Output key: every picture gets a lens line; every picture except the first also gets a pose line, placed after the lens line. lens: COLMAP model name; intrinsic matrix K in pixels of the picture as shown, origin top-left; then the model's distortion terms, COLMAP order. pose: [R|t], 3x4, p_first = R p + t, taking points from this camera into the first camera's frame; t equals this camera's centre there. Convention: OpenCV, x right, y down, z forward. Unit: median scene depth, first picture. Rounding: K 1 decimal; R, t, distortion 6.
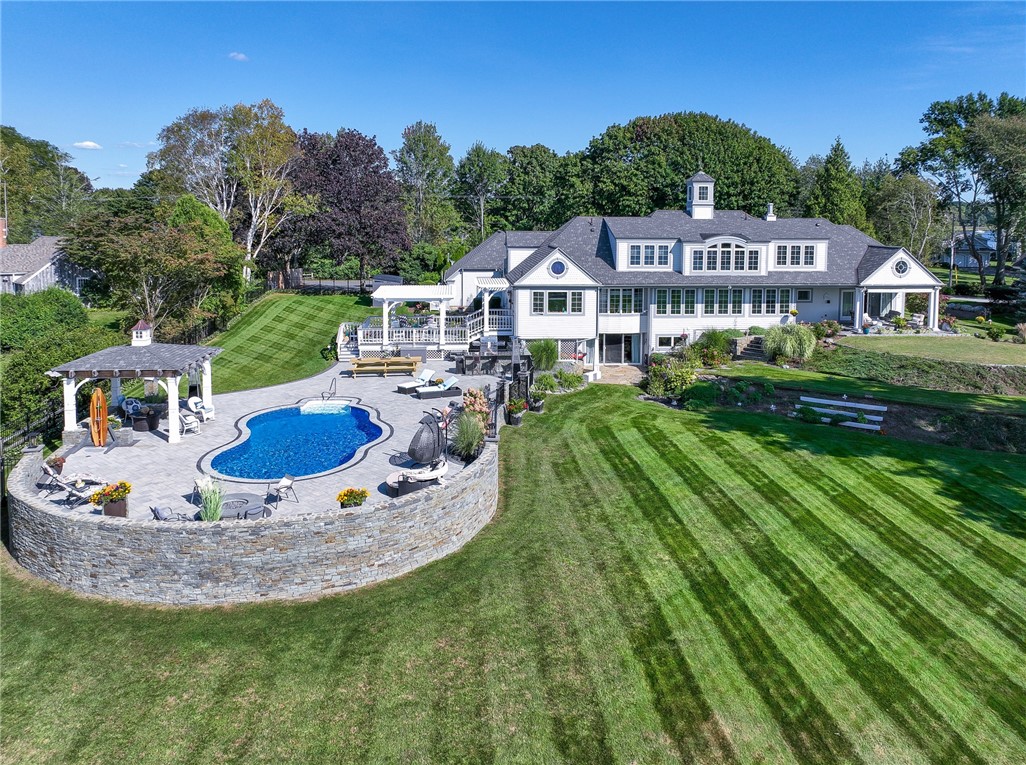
lens RADIAL K [[763.5, 0, 522.4], [0, 763.5, 278.9], [0, 0, 1]] dist [0.007666, 0.001097]
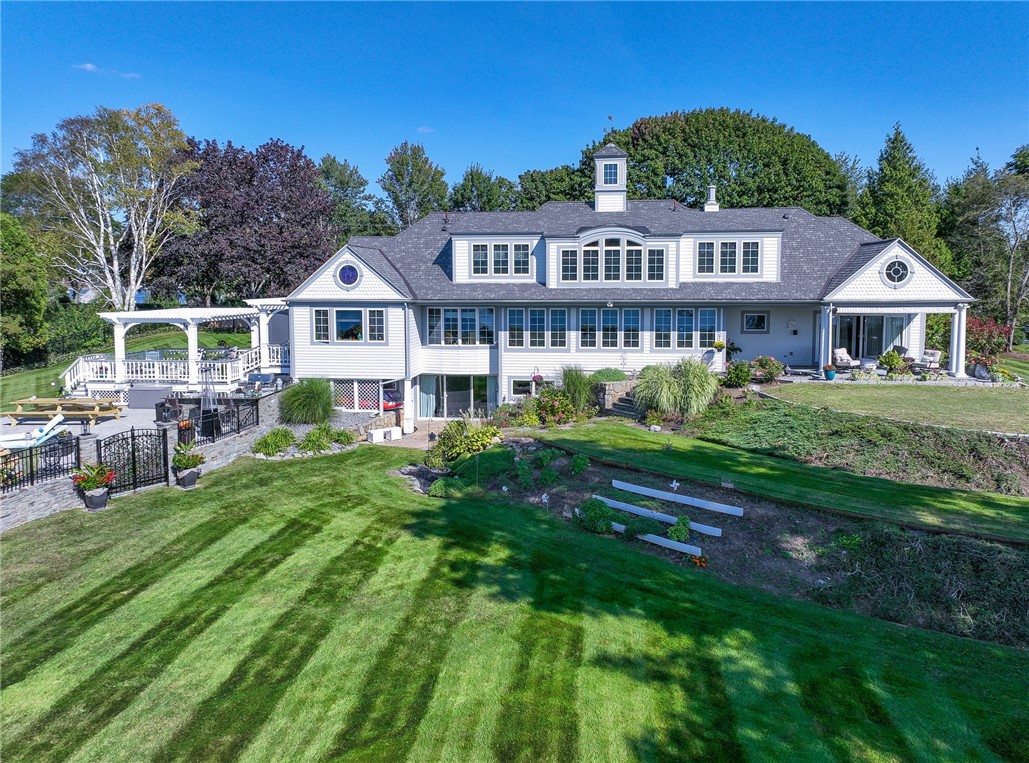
lens RADIAL K [[748.1, 0, 522.7], [0, 748.1, 339.8], [0, 0, 1]] dist [0.004158, 0.004958]
pose [[0.981329, 0.006707, -0.192220, 0.314467], [-0.007404, 0.999968, -0.002905, 0.042474], [0.192194, 0.004274, 0.981348, 0.353865]]
